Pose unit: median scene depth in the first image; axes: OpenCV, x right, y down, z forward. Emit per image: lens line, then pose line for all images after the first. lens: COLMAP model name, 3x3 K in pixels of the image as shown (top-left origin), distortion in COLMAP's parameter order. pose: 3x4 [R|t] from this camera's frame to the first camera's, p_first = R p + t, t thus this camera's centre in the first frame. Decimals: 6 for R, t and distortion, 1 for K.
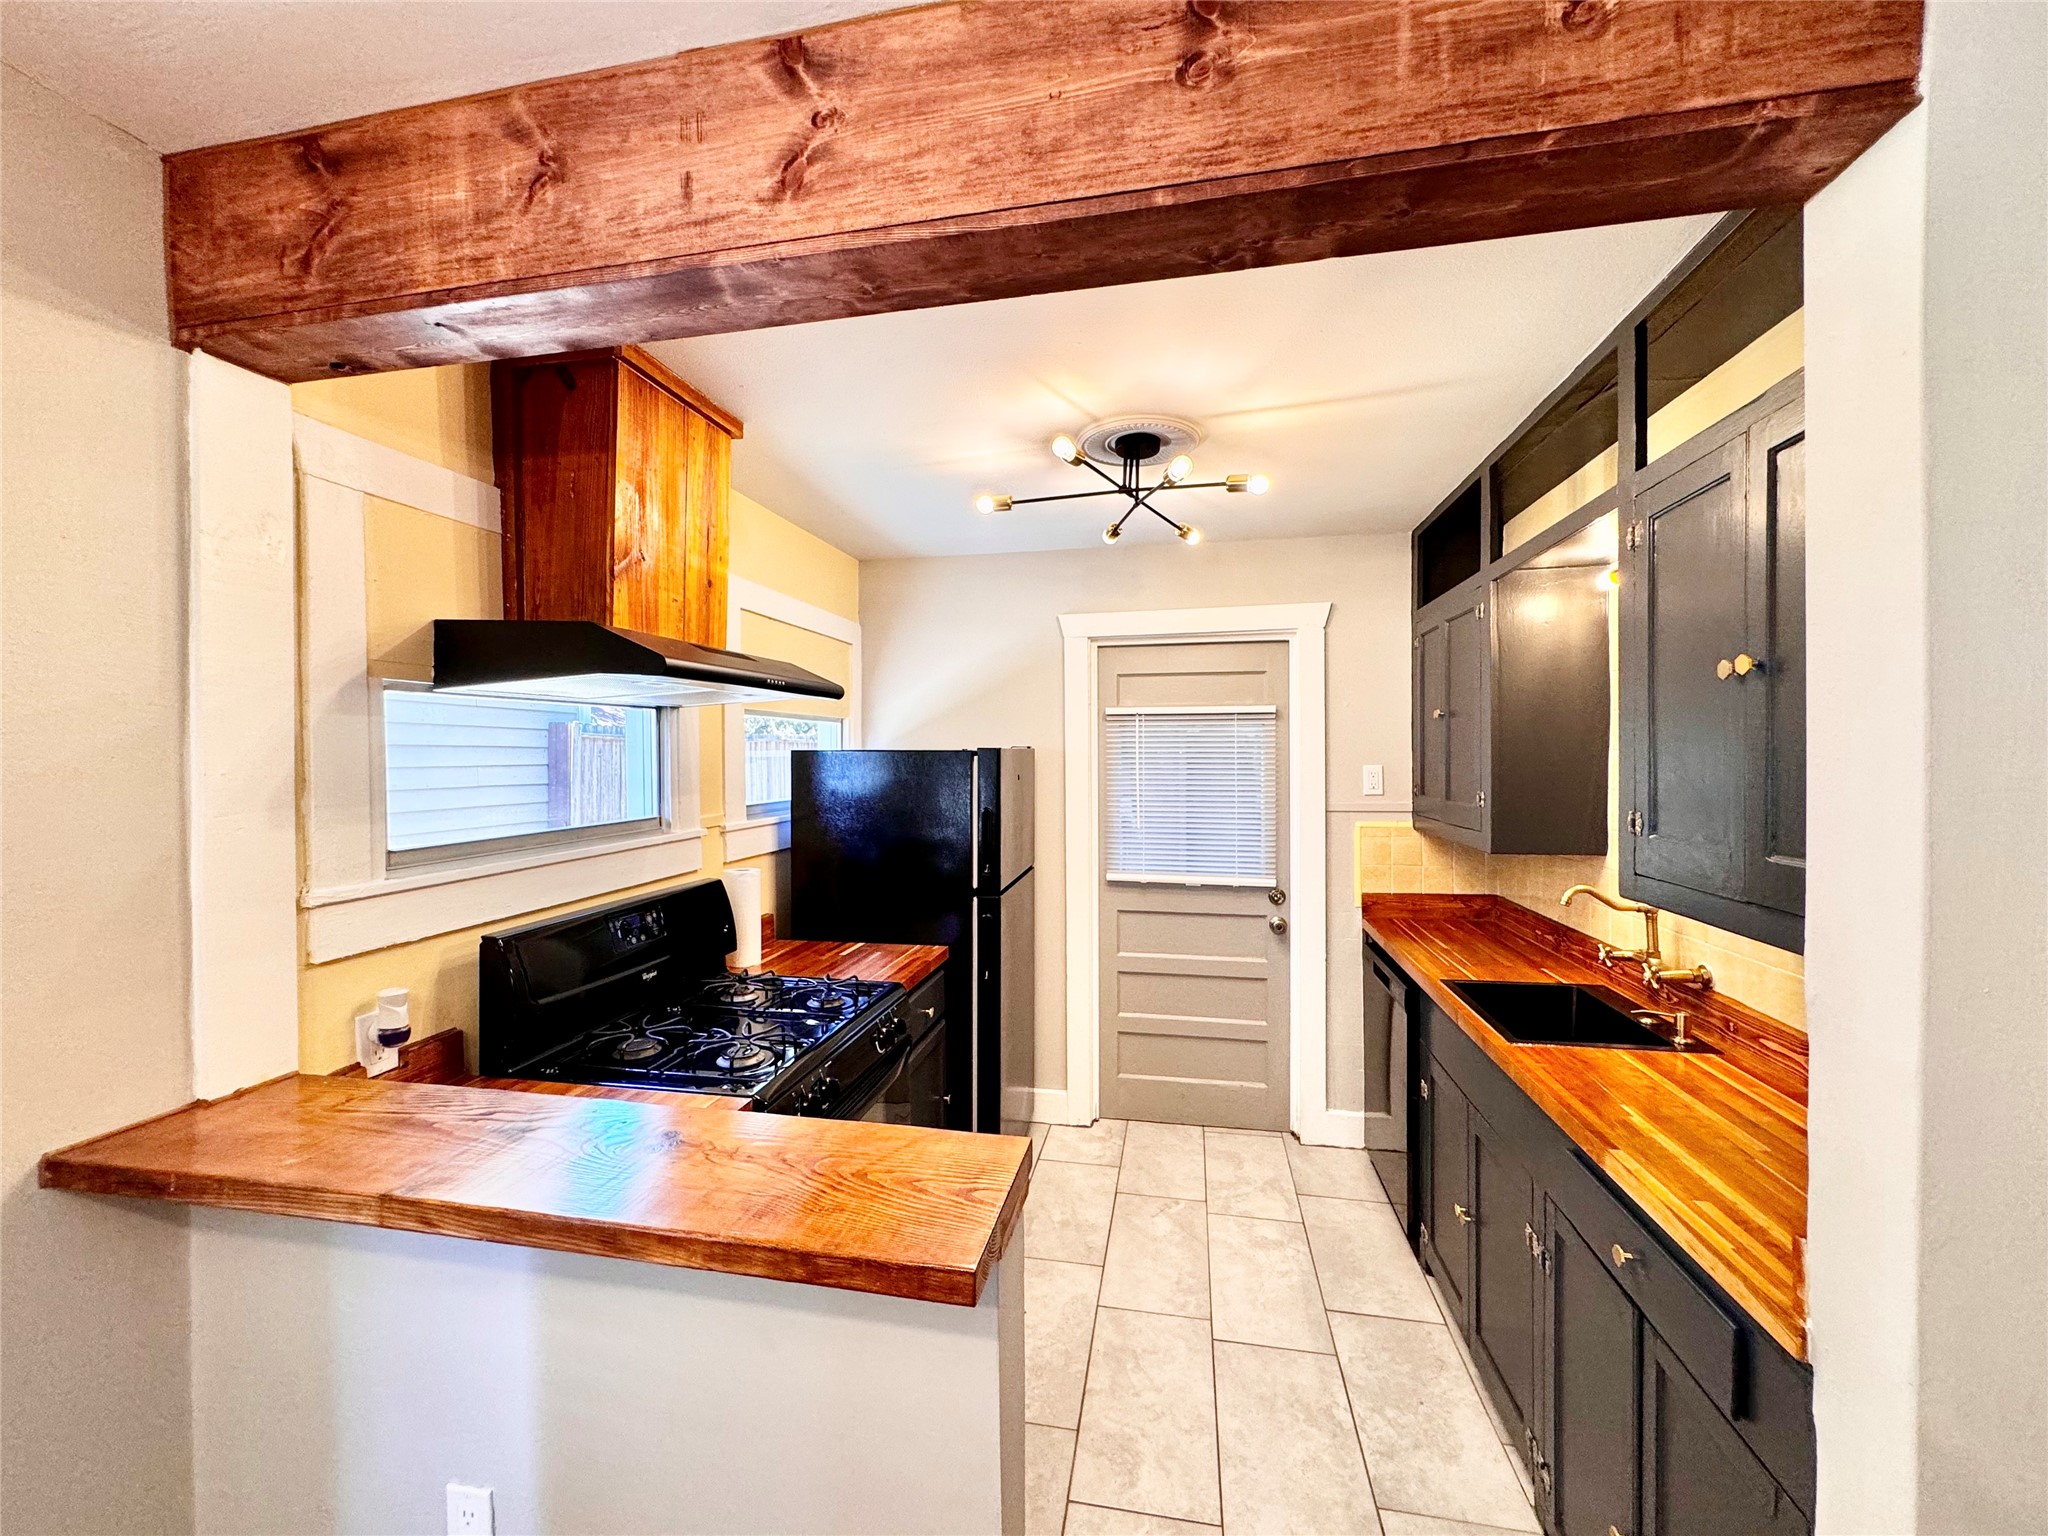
lens RADIAL K [[816.2, 0, 1024.3], [0, 816.2, 767.1], [0, 0, 1]] dist [-0.000992, 0.000111]
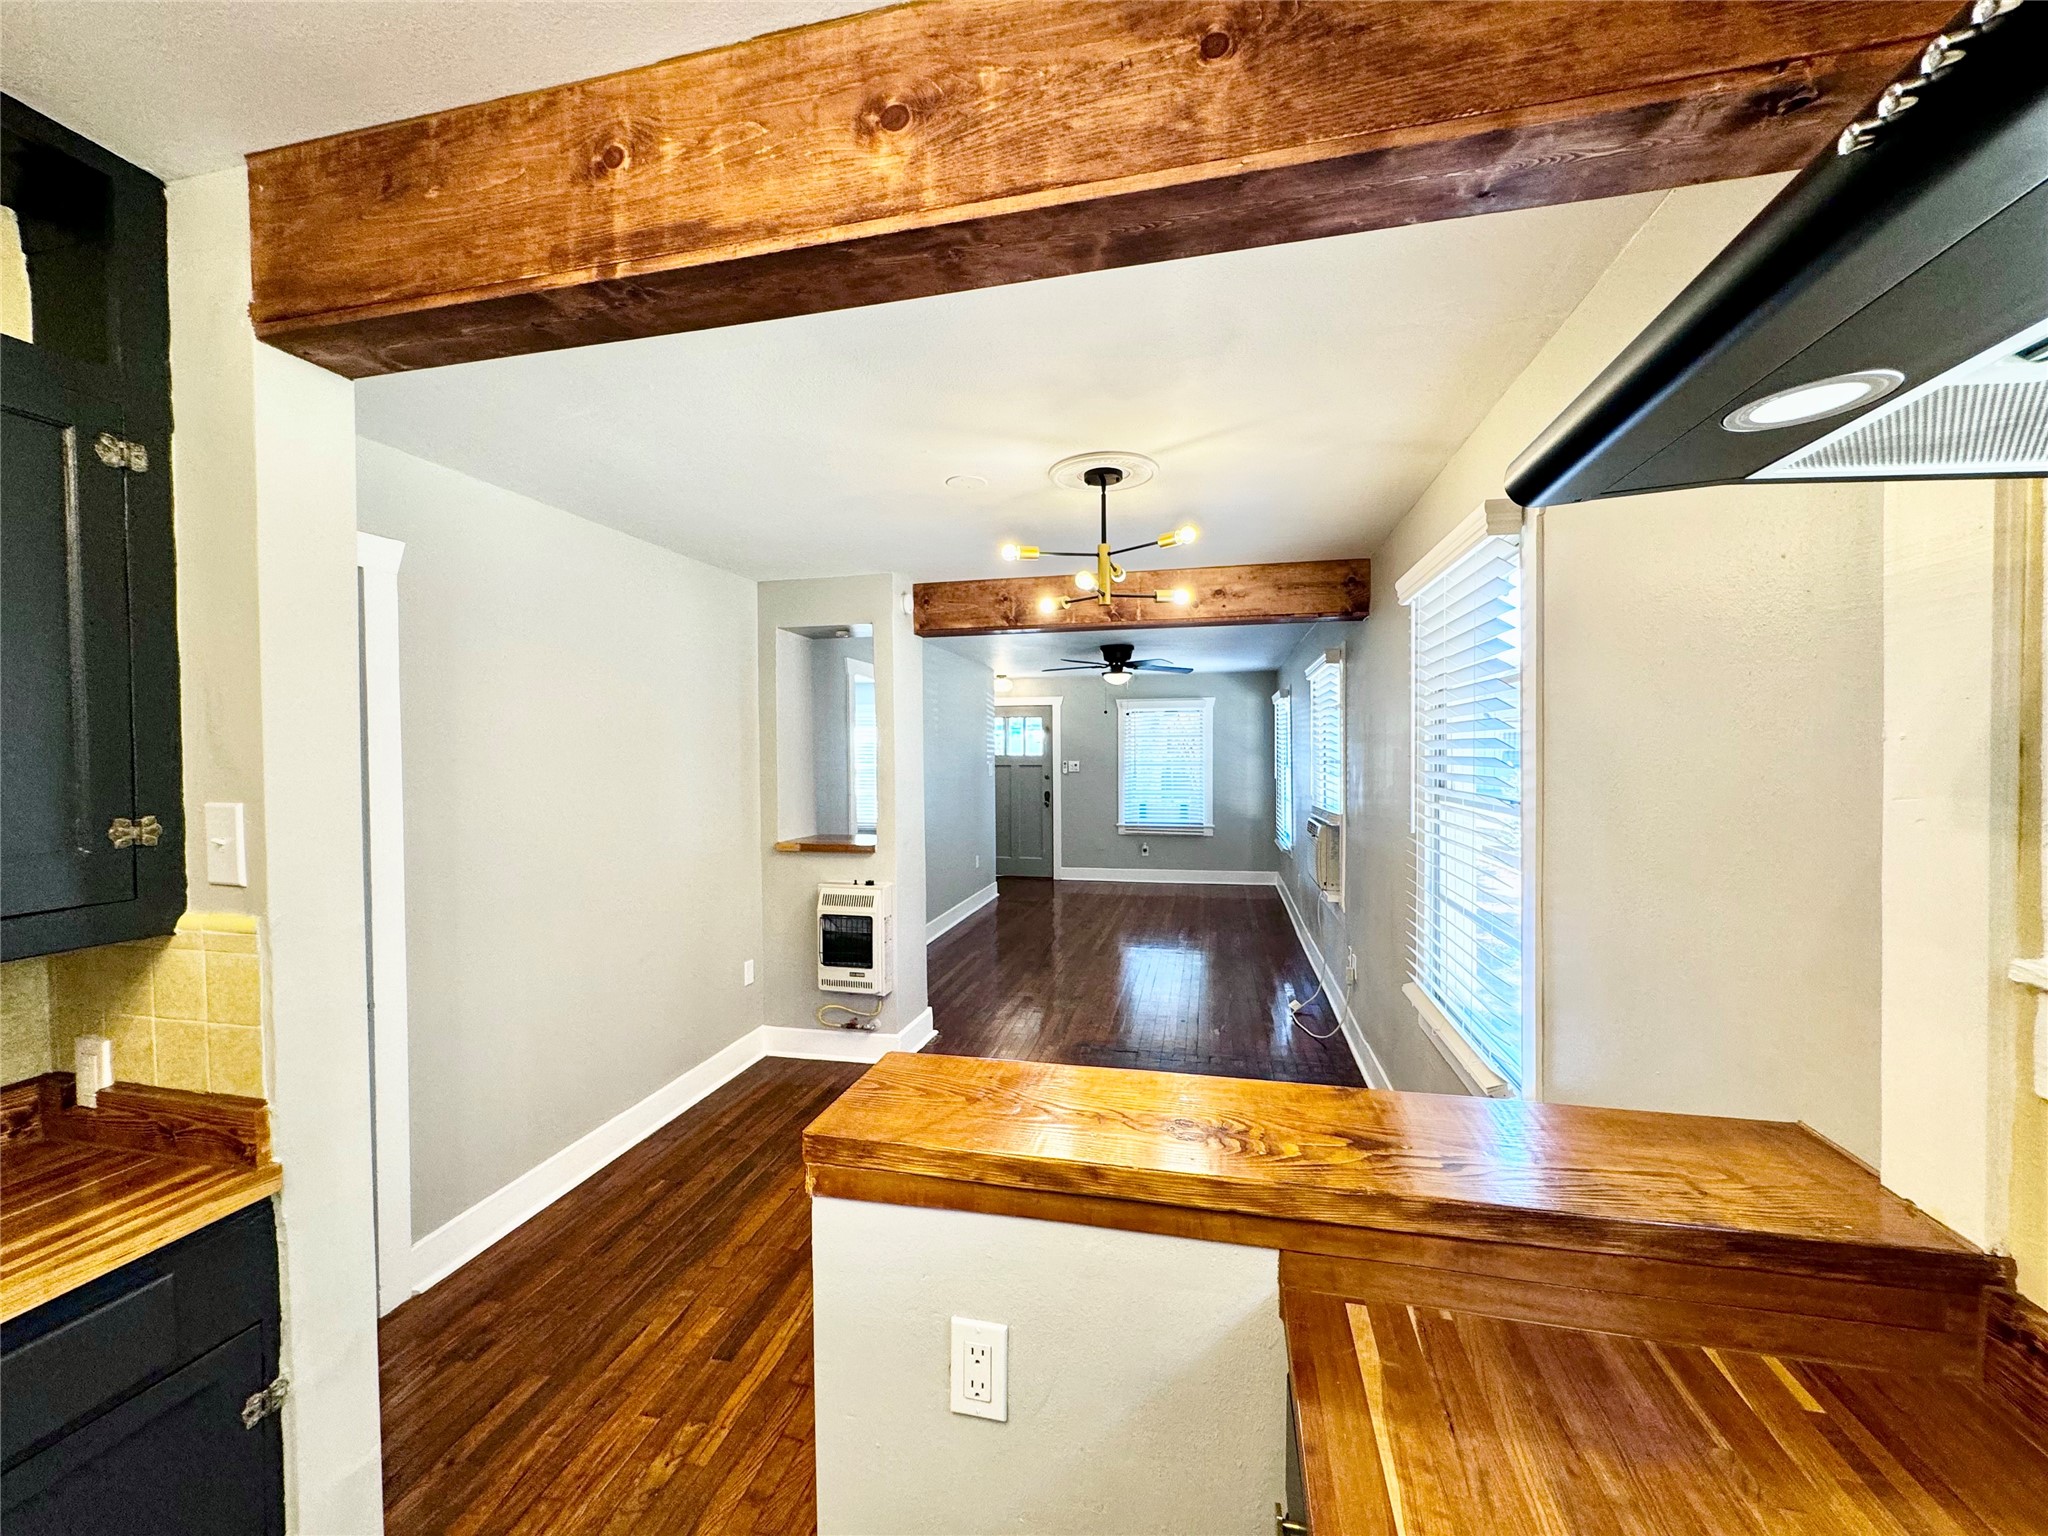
lens RADIAL K [[816.2, 0, 1024.7], [0, 816.2, 766.8], [0, 0, 1]] dist [-0.000992, 0.000111]
pose [[-0.999649, 0.015164, 0.021747, -0.133882], [0.015786, 0.999462, 0.028732, 0.000948], [-0.021300, 0.029065, -0.999351, 0.928163]]
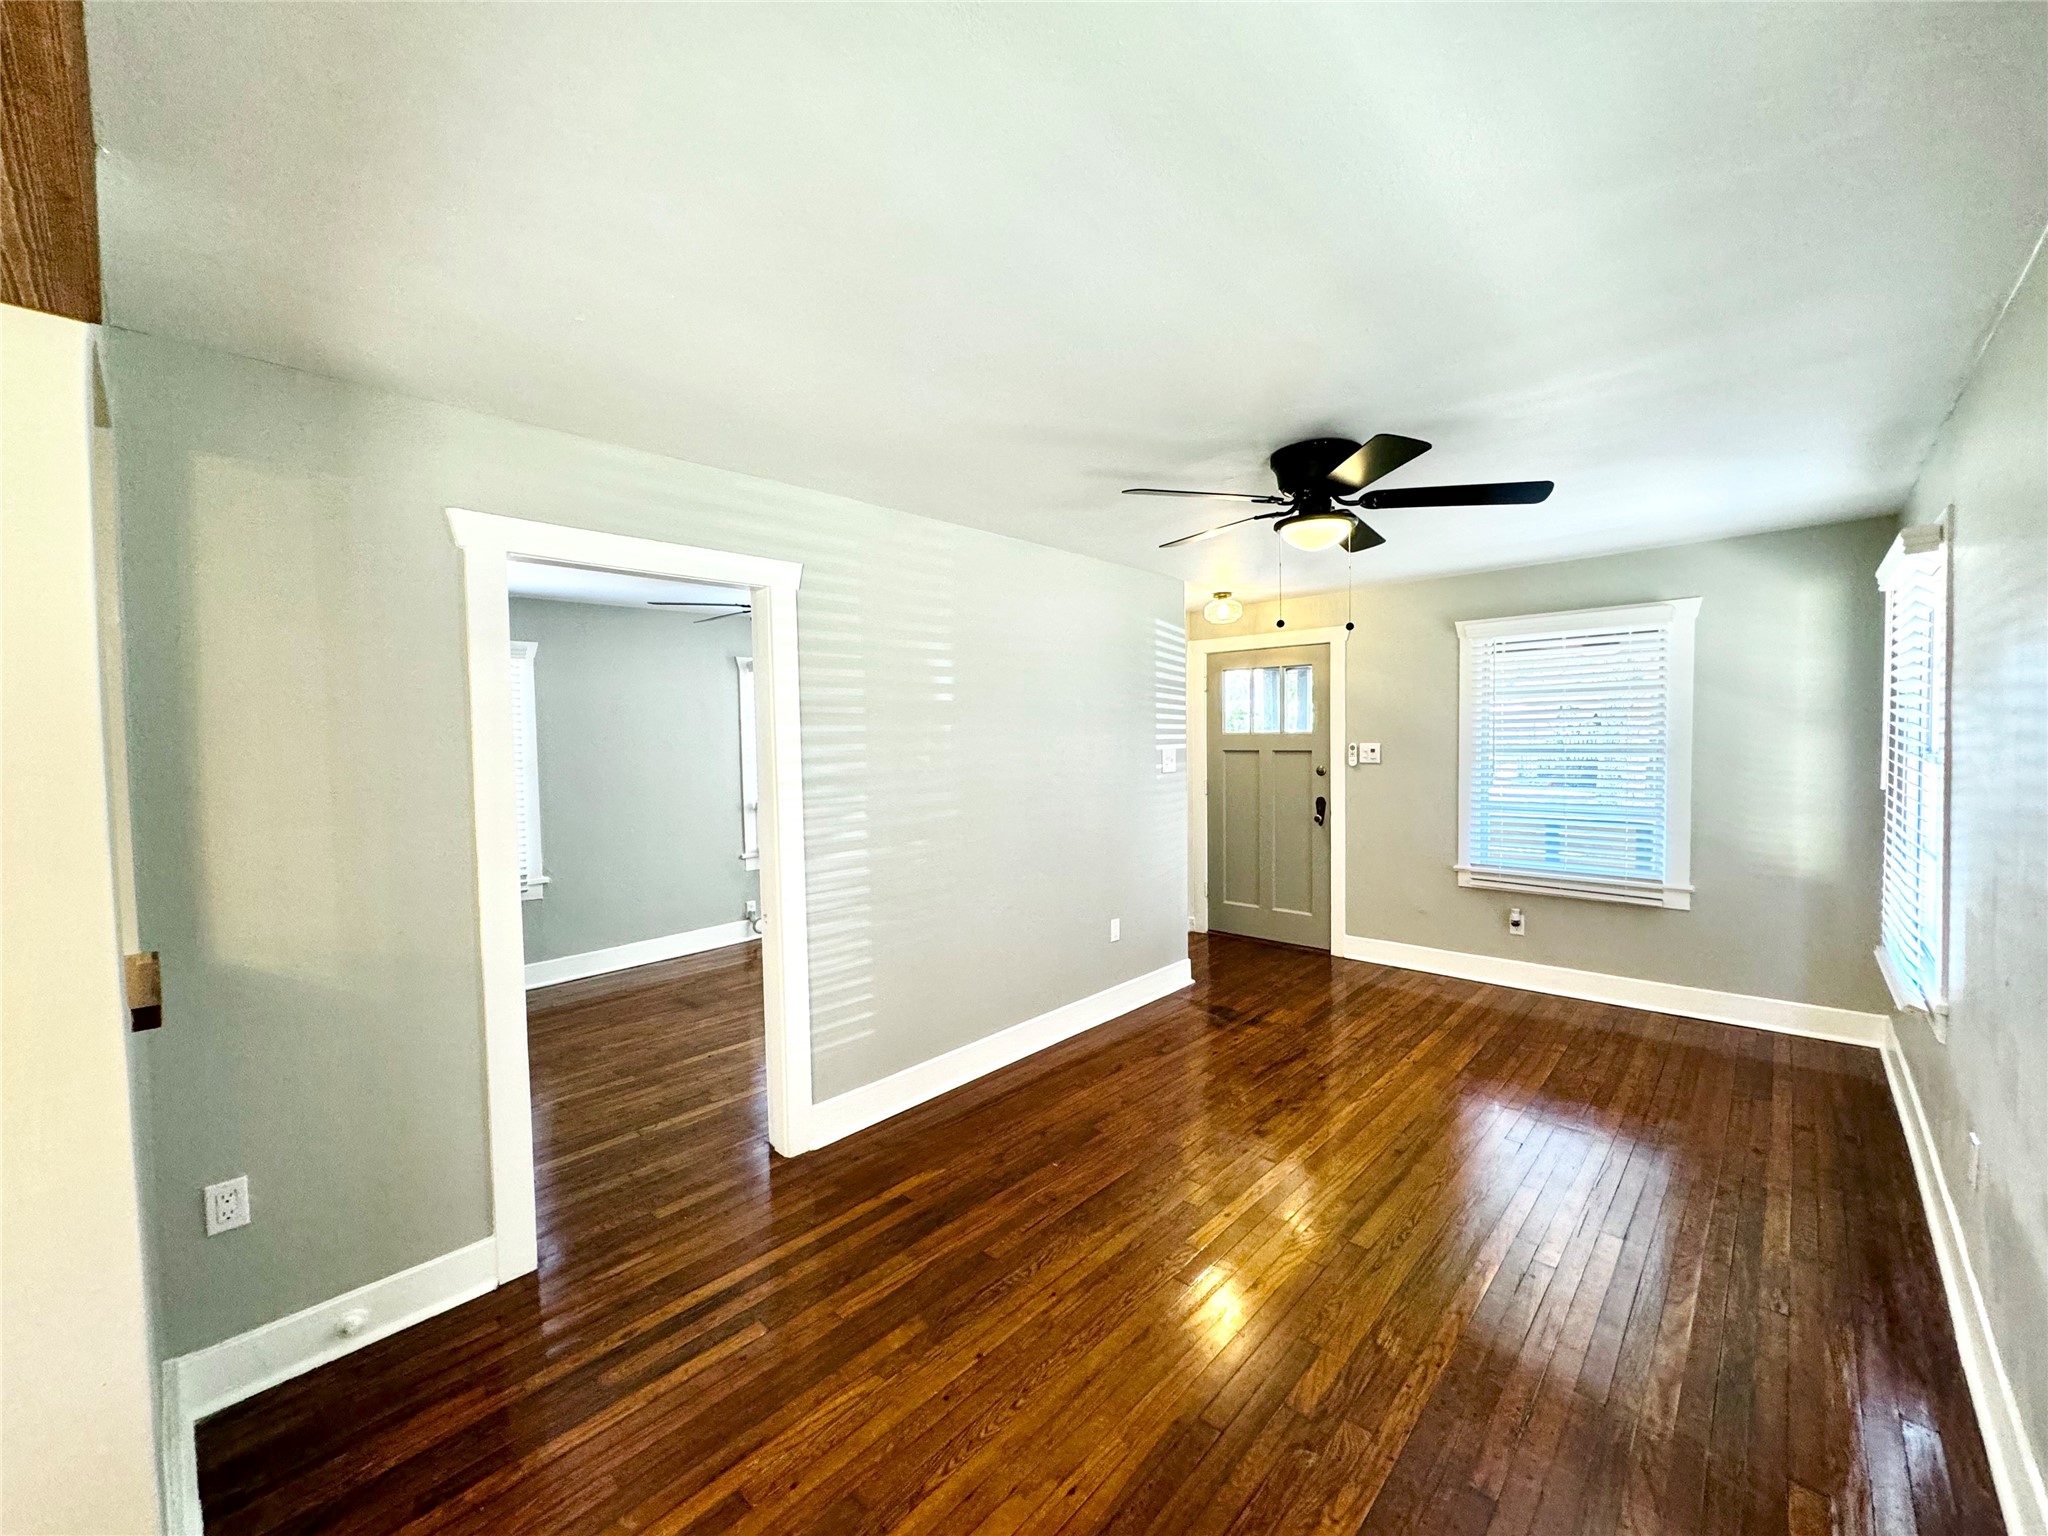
lens RADIAL K [[816.2, 0, 1023.6], [0, 816.2, 765.5], [0, 0, 1]] dist [-0.000992, 0.000111]
pose [[-0.851656, 0.000485, 0.524100, -0.677113], [0.027613, 0.998652, 0.043947, 0.034562], [-0.523373, 0.051900, -0.850522, -0.877367]]
